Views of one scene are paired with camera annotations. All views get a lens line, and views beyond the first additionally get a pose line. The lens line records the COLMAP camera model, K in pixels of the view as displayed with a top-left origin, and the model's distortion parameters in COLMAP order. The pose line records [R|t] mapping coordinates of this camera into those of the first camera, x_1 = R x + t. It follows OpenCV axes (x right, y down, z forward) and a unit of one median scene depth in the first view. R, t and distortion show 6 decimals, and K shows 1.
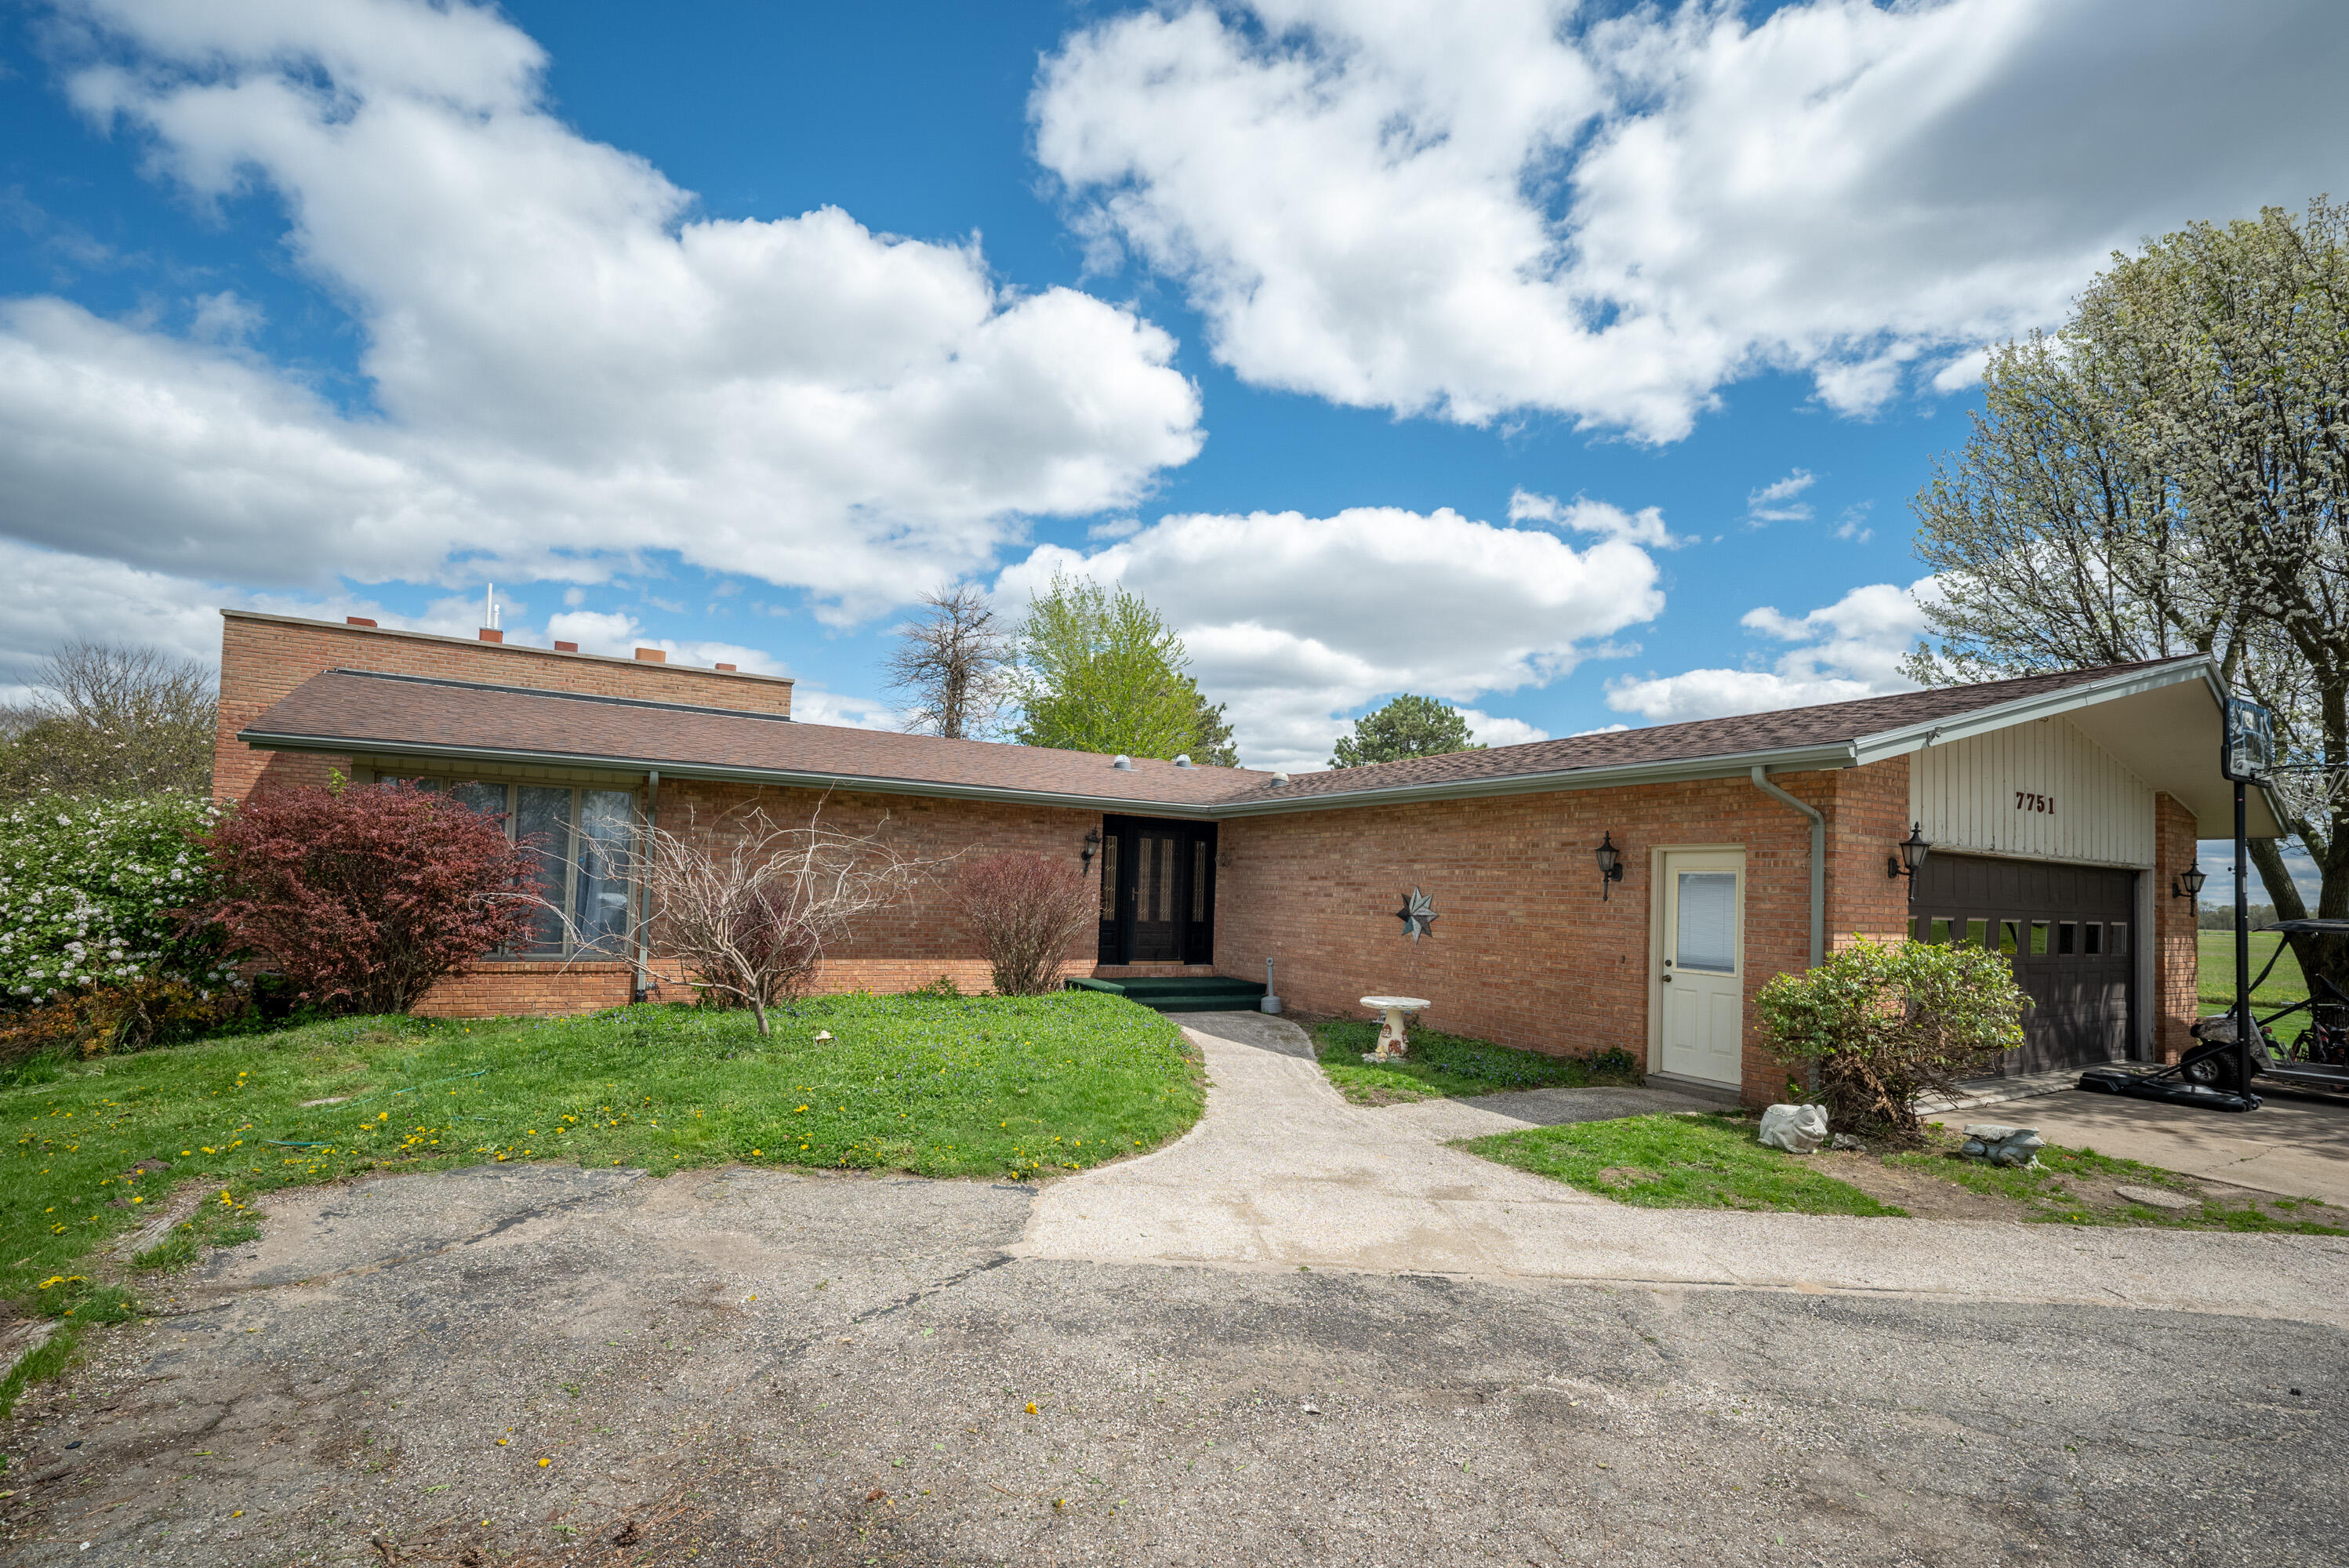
lens RADIAL K [[1122.2, 0, 1176.9], [0, 1122.2, 790.6], [0, 0, 1]] dist [0.071915, -0.000430]
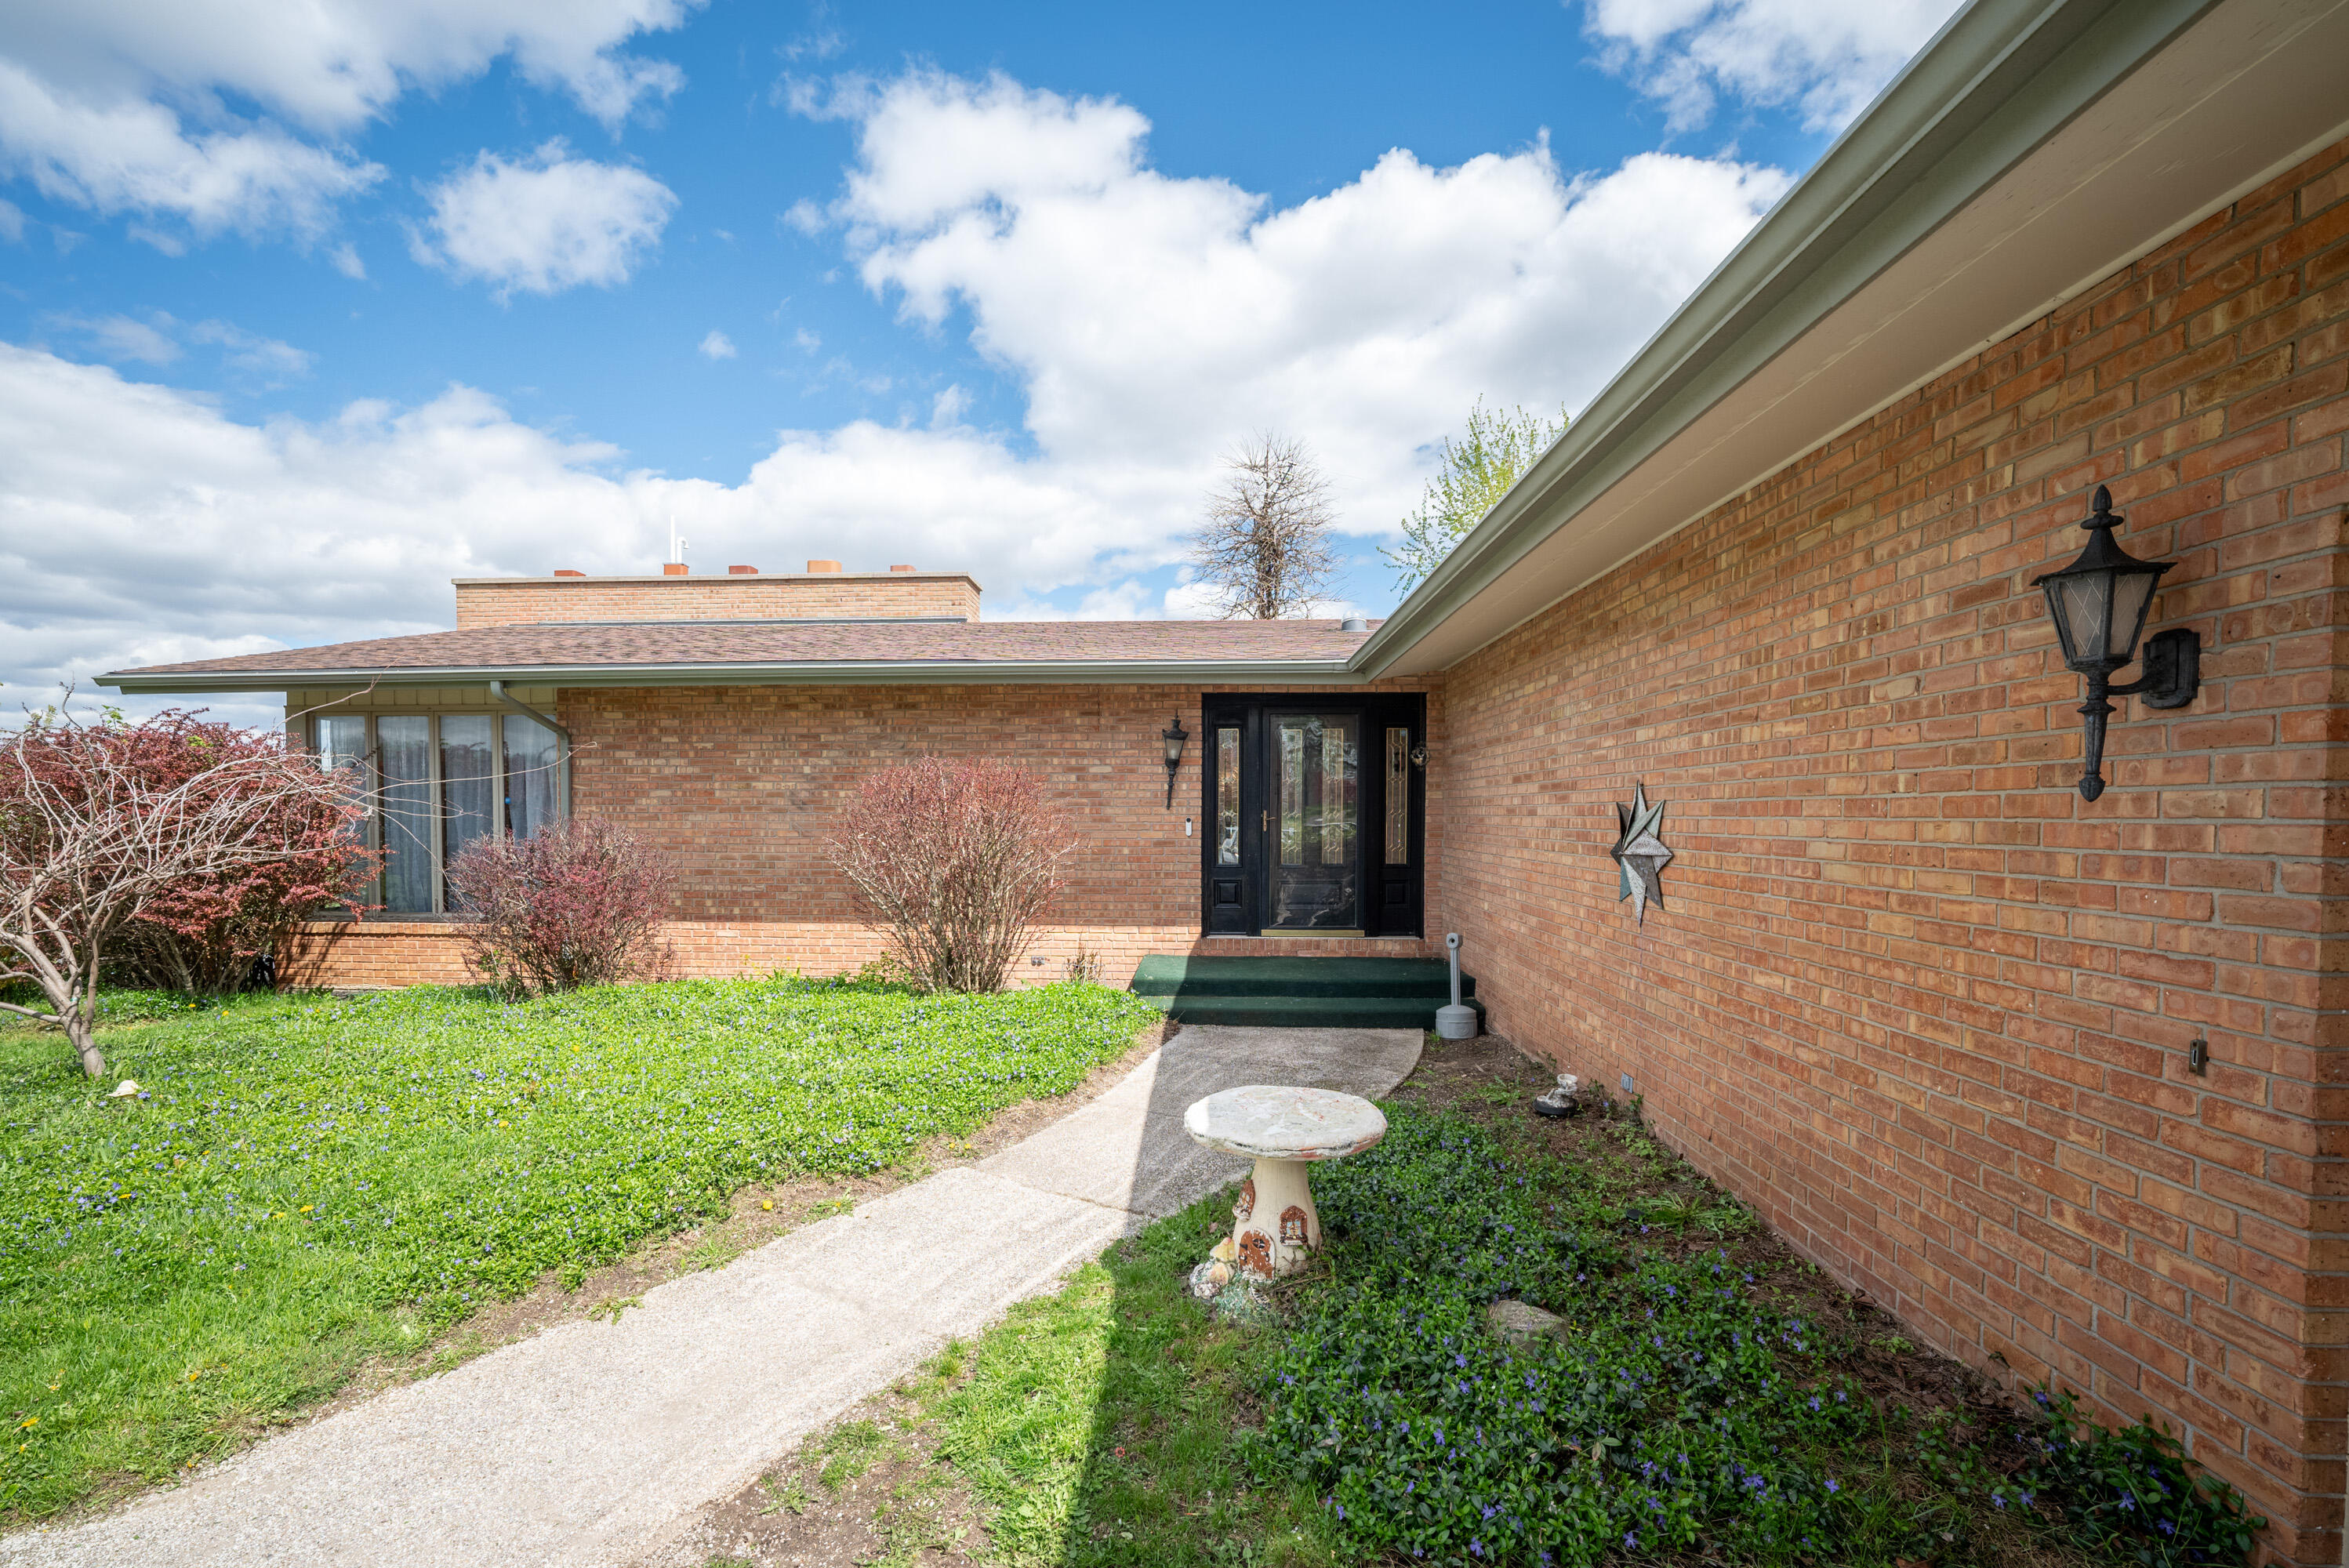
lens RADIAL K [[1050.5, 0, 1171.7], [0, 1050.5, 809.8], [0, 0, 1]] dist [-0.002904, -0.000040]
pose [[0.843625, -0.036135, -0.535715, 0.201448], [0.079636, 0.995119, 0.058285, 0.043603], [0.530994, -0.091833, 0.842385, 0.436289]]
